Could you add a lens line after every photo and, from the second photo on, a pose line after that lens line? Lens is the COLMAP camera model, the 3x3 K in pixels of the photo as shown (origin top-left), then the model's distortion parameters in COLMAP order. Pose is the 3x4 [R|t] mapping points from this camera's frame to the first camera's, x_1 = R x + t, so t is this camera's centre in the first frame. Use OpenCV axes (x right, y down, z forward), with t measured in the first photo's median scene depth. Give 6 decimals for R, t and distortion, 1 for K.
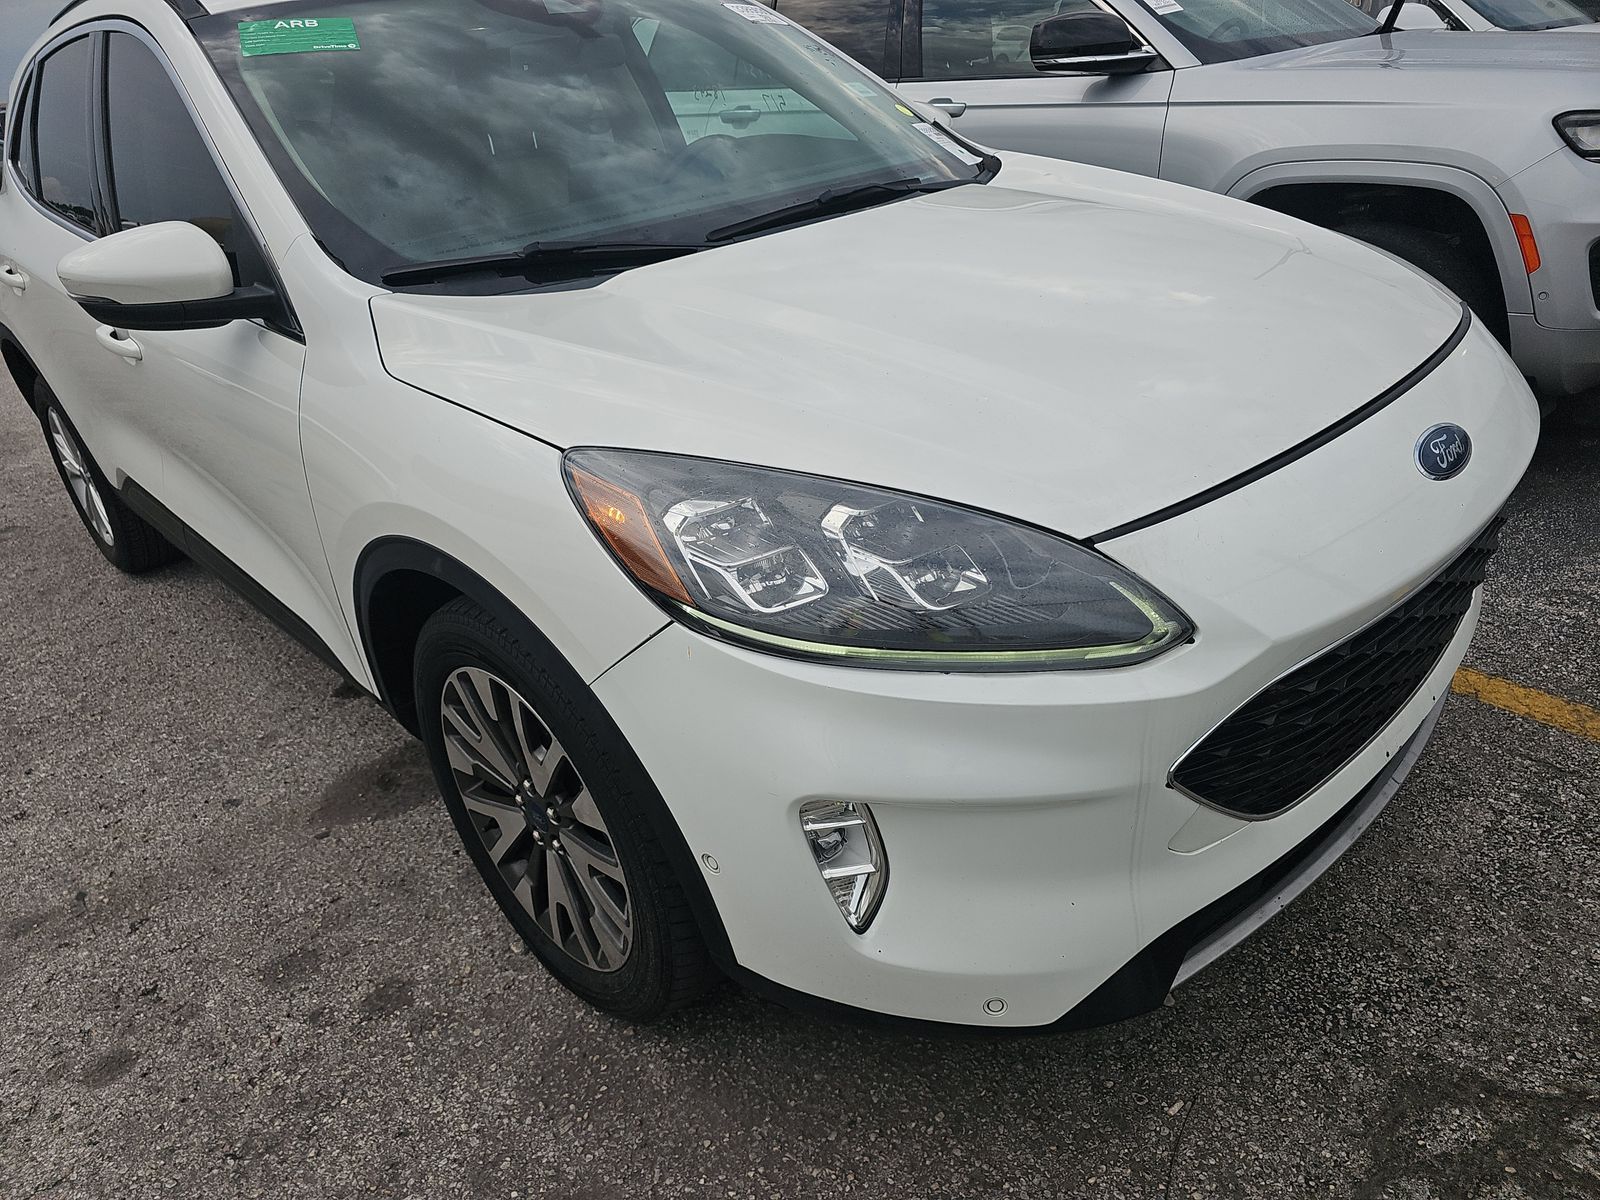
lens RADIAL K [[1078.0, 0, 789.0], [0, 1078.0, 587.7], [0, 0, 1]] dist [0.029185, -0.028217]
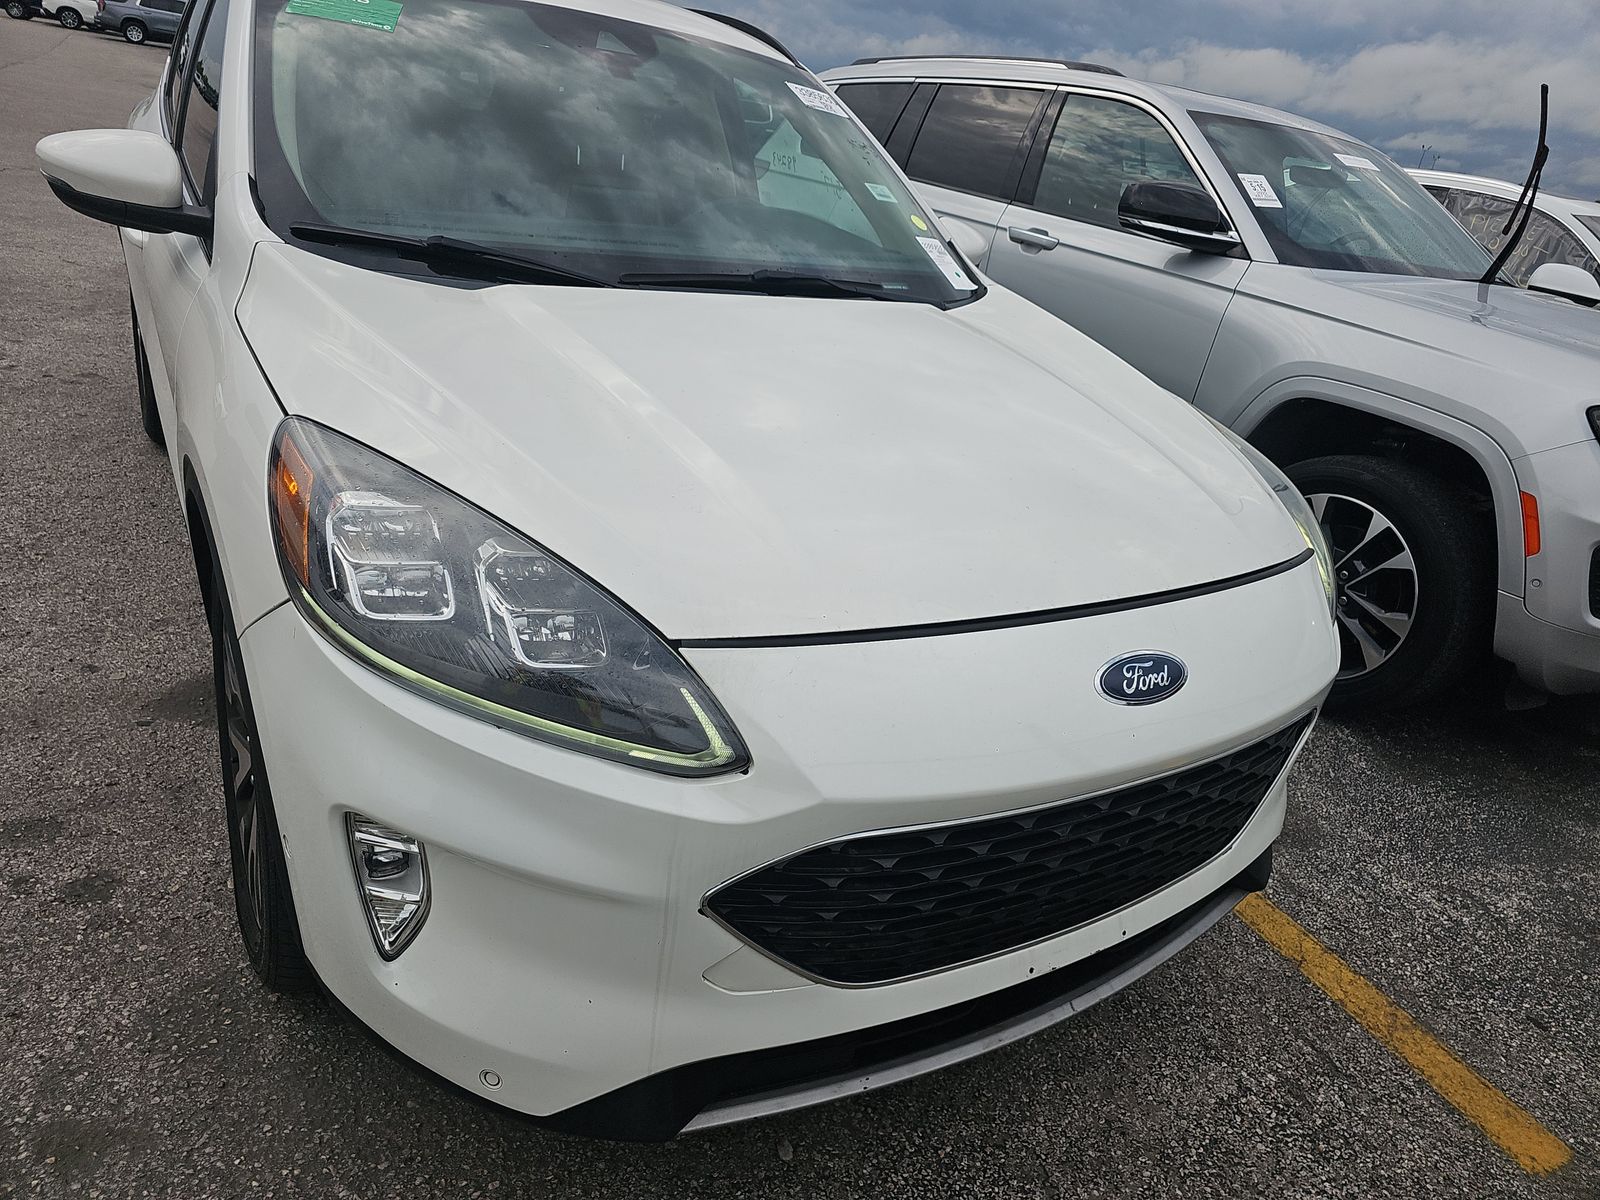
lens RADIAL K [[1078.0, 0, 805.6], [0, 1078.0, 563.1], [0, 0, 1]] dist [0.029185, -0.028217]
pose [[0.949685, 0.294217, -0.107397, 0.305153], [-0.301790, 0.951326, -0.062465, -0.056006], [0.083791, 0.091733, 0.992252, 0.010766]]
